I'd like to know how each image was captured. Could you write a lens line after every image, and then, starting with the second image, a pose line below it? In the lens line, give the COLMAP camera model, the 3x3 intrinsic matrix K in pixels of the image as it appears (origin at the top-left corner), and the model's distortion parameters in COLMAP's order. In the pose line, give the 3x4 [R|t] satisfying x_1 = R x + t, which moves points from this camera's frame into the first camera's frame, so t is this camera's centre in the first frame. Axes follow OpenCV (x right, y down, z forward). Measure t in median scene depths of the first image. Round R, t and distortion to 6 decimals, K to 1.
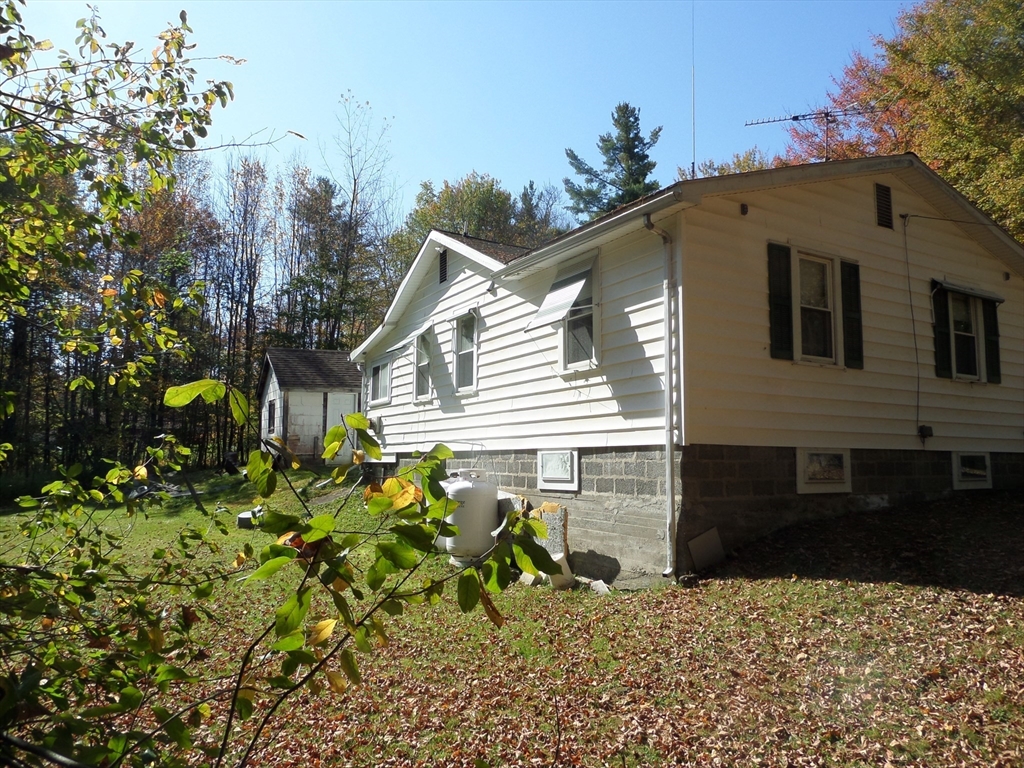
lens RADIAL K [[733.4, 0, 512.4], [0, 733.4, 385.8], [0, 0, 1]] dist [-0.007708, -0.015187]
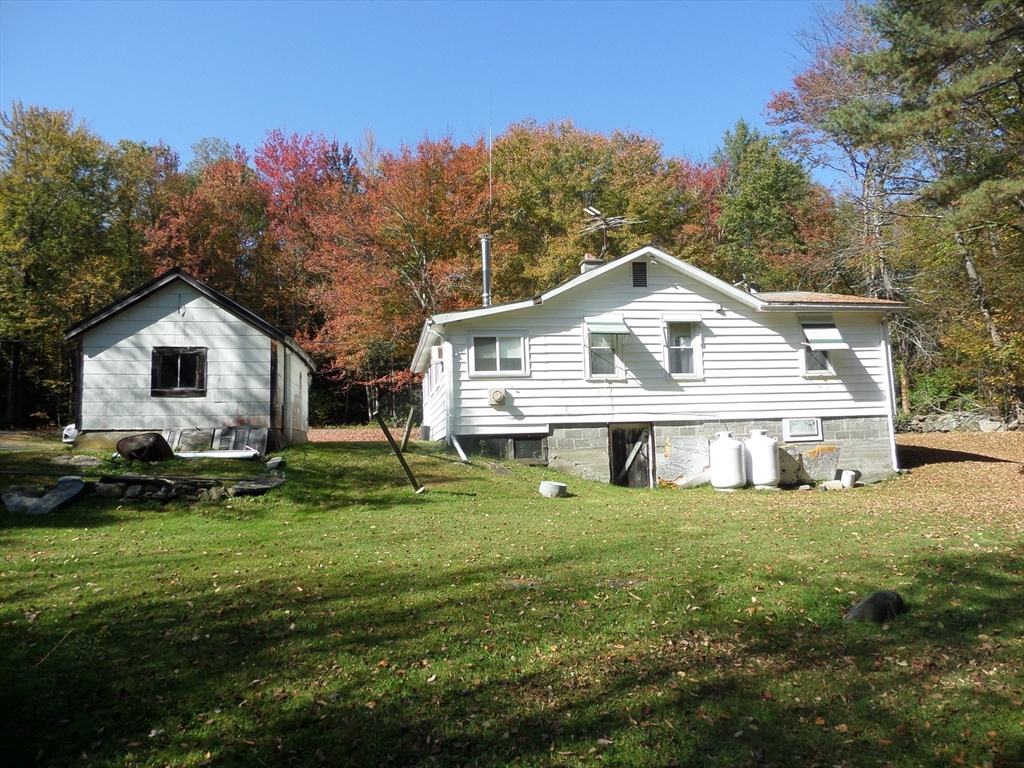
lens RADIAL K [[733.4, 0, 512.0], [0, 733.4, 381.9], [0, 0, 1]] dist [-0.007708, -0.015187]
pose [[0.365723, 0.055379, 0.929075, -1.573596], [-0.068799, 0.997106, -0.032351, 0.090481], [-0.928177, -0.052088, 0.368475, 0.855708]]
